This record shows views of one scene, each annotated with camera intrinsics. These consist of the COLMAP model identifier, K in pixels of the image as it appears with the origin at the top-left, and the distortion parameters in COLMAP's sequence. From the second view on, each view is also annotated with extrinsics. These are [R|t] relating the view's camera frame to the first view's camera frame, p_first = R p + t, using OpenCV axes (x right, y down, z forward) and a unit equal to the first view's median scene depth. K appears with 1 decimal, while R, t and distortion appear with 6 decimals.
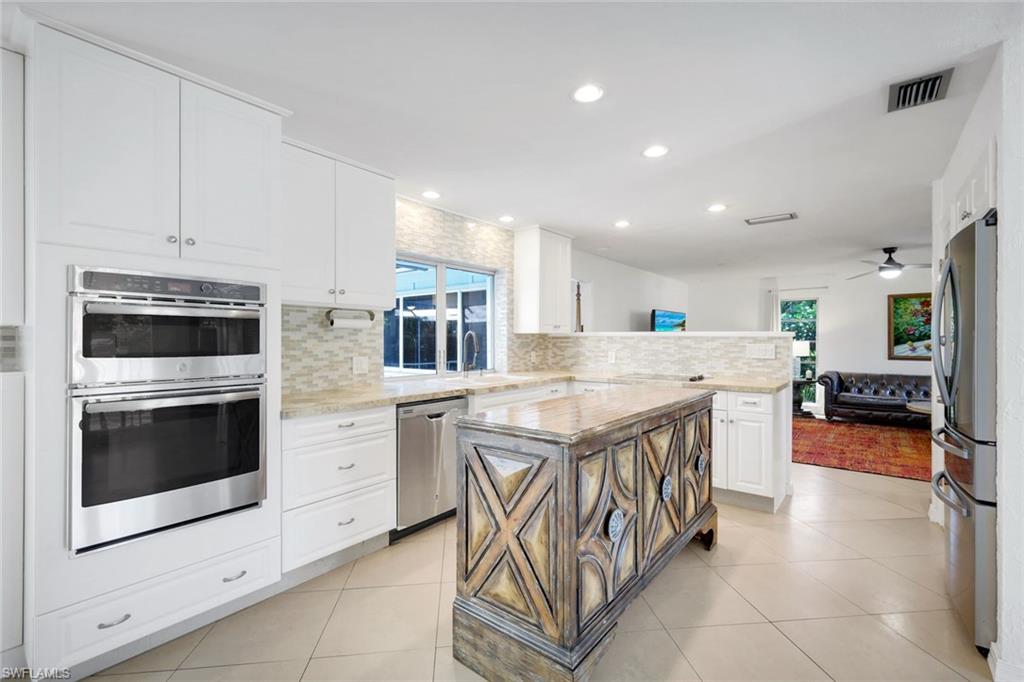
lens RADIAL K [[451.9, 0, 519.4], [0, 451.9, 338.8], [0, 0, 1]] dist [0.003799, -0.000843]
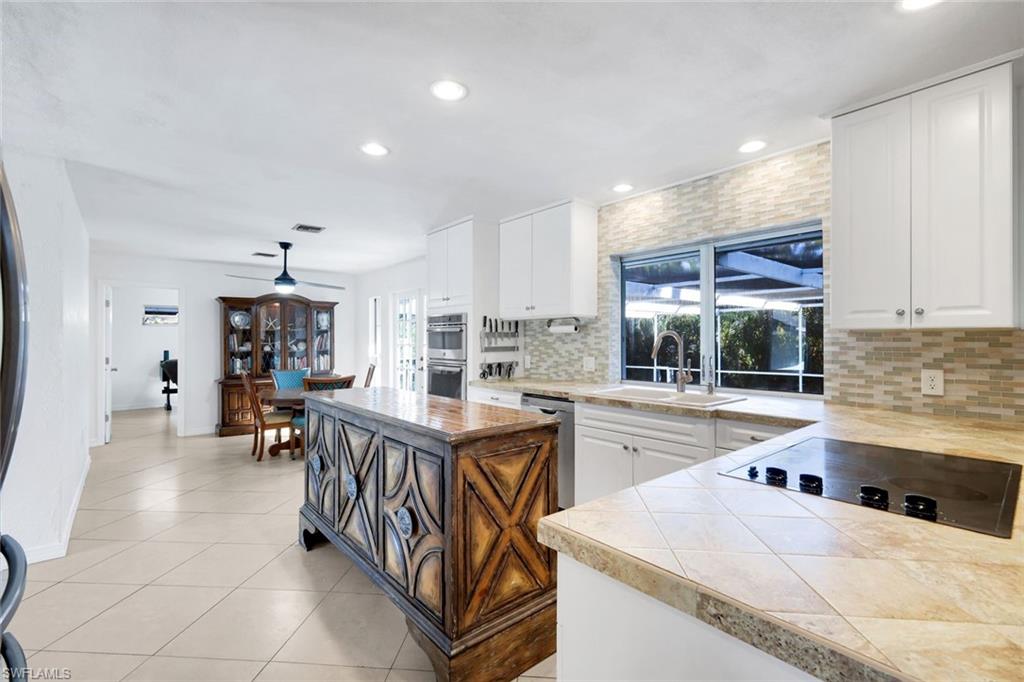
lens RADIAL K [[451.9, 0, 510.3], [0, 451.9, 343.8], [0, 0, 1]] dist [0.003799, -0.000843]
pose [[-0.208188, 0.006517, -0.978067, 0.624678], [0.001050, 0.999979, 0.006440, -0.001333], [0.978088, 0.000313, -0.208190, 0.781946]]
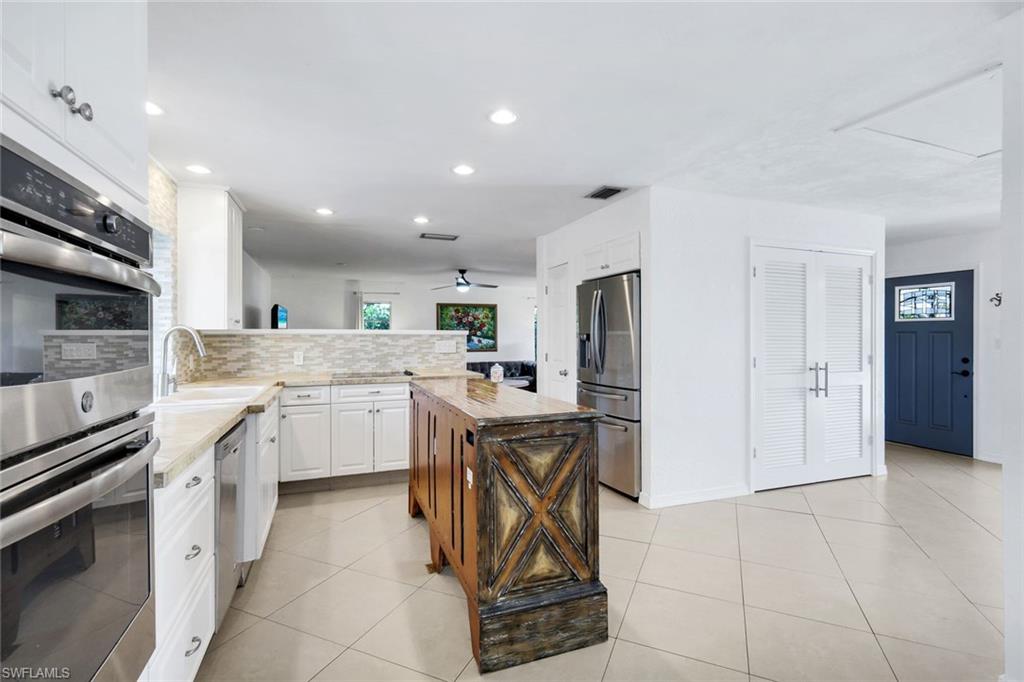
lens RADIAL K [[471.5, 0, 511.7], [0, 471.5, 336.1], [0, 0, 1]] dist [0.007958, -0.002068]
pose [[0.507016, -0.001362, 0.861935, -0.409711], [0.003887, 0.999992, -0.000706, 0.000574], [-0.861928, 0.003708, 0.507018, 0.189297]]
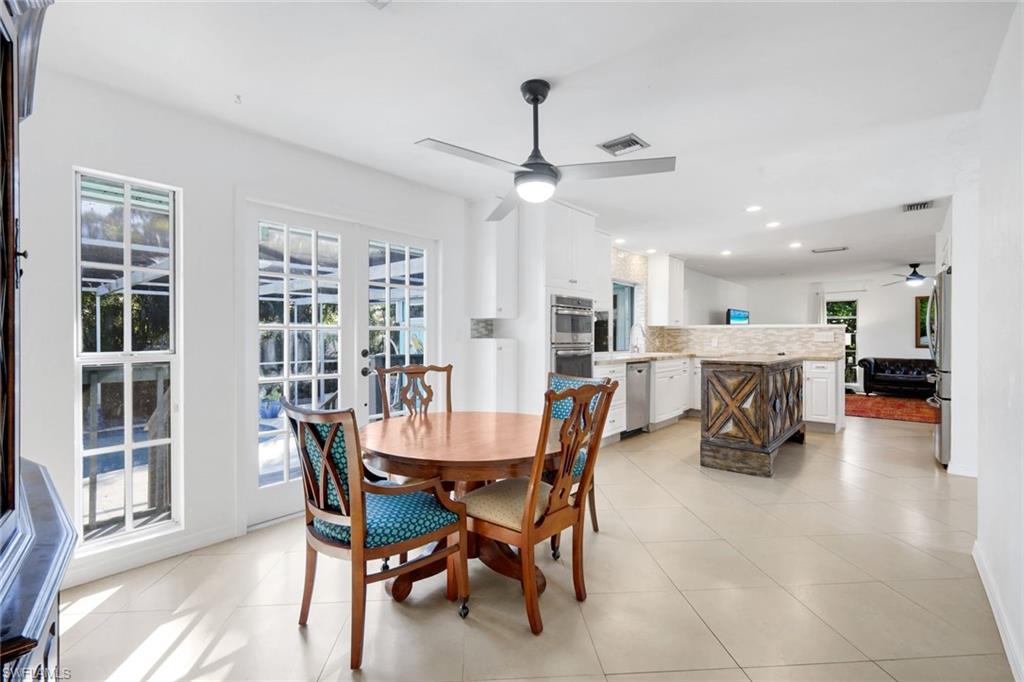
lens RADIAL K [[471.5, 0, 505.9], [0, 471.5, 336.6], [0, 0, 1]] dist [0.007958, -0.002068]
pose [[0.998953, 0.001508, -0.045734, -0.432861], [-0.001505, 0.999999, 0.000097, 0.024890], [0.045734, -0.000029, 0.998954, -0.602095]]
